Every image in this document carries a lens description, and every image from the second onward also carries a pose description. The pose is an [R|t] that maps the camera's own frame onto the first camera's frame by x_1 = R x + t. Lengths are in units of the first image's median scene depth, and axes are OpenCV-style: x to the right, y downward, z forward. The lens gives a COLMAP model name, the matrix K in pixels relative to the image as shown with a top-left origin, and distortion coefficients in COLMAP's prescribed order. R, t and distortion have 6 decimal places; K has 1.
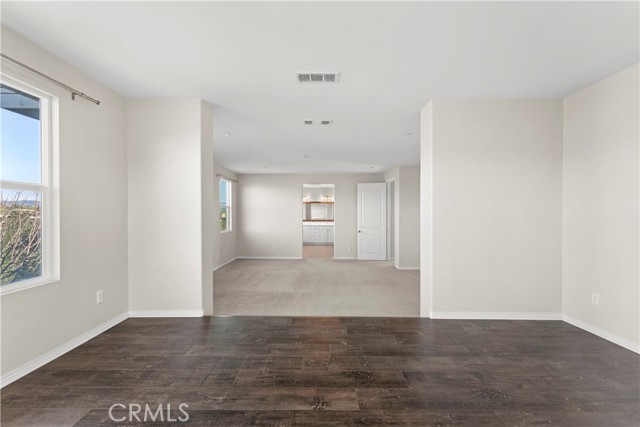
lens RADIAL K [[260.2, 0, 320.0], [0, 260.2, 213.5], [0, 0, 1]] dist [-0.000016, -0.000037]
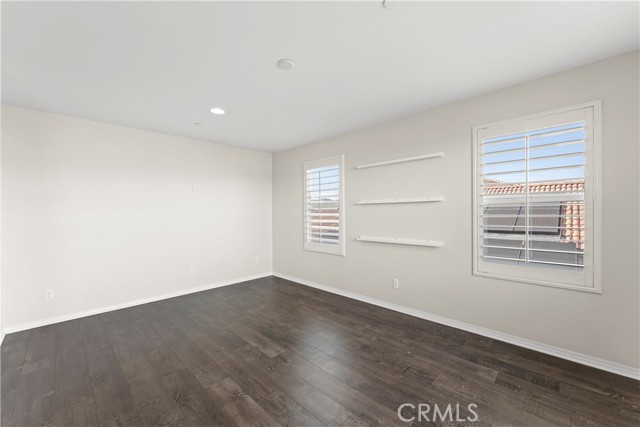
lens RADIAL K [[260.2, 0, 320.0], [0, 260.2, 213.5], [0, 0, 1]] dist [-0.000016, -0.000037]
pose [[-0.721892, 0.004762, 0.691989, -0.890758], [0.006457, 0.999979, -0.000146, -0.050877], [-0.691975, 0.004363, -0.721908, 1.330857]]
